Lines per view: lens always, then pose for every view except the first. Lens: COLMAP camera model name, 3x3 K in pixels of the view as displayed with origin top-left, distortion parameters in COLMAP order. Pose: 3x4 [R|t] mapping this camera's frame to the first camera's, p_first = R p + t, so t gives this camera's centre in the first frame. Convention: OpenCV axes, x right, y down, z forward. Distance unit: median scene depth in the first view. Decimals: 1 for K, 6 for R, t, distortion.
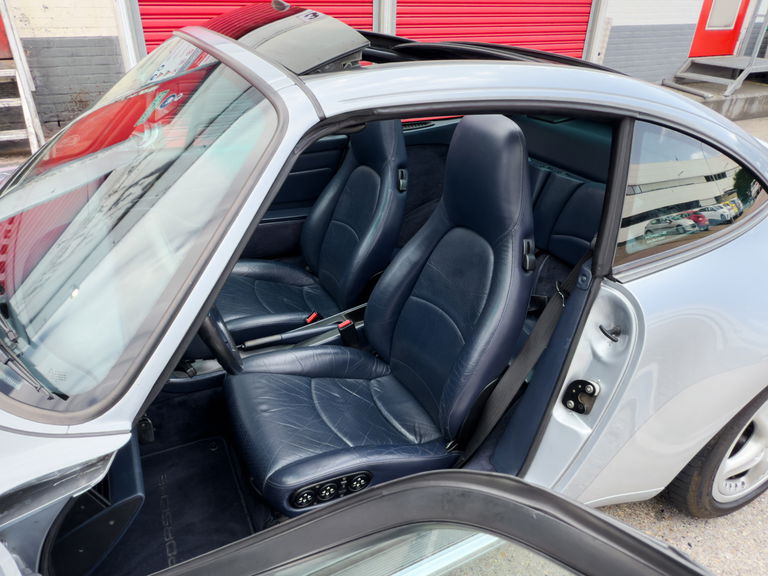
lens RADIAL K [[539.6, 0, 383.0], [0, 539.6, 291.6], [0, 0, 1]] dist [-0.004266, 0.005127]
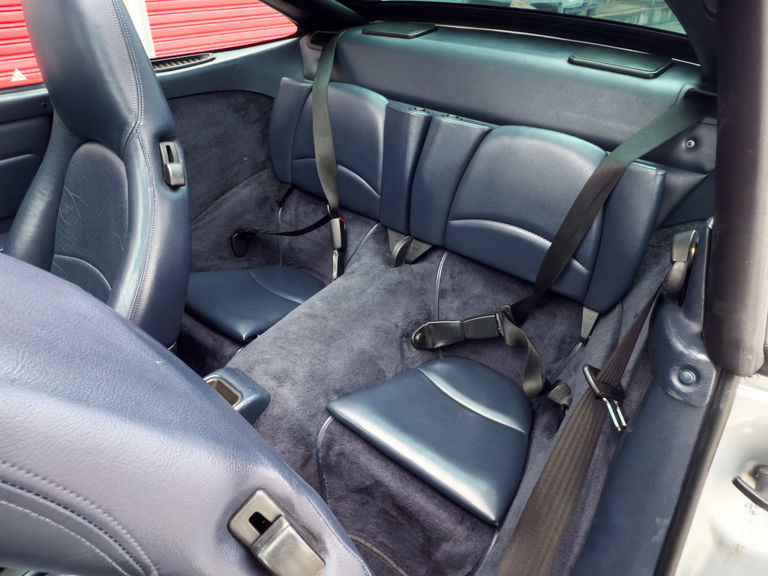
lens RADIAL K [[539.6, 0, 379.4], [0, 539.6, 288.1], [0, 0, 1]] dist [-0.004266, 0.005127]
pose [[0.930220, -0.201485, 0.306747, 0.037024], [0.179617, 0.978819, 0.098237, -0.107166], [-0.320044, -0.036285, 0.946708, 0.455060]]
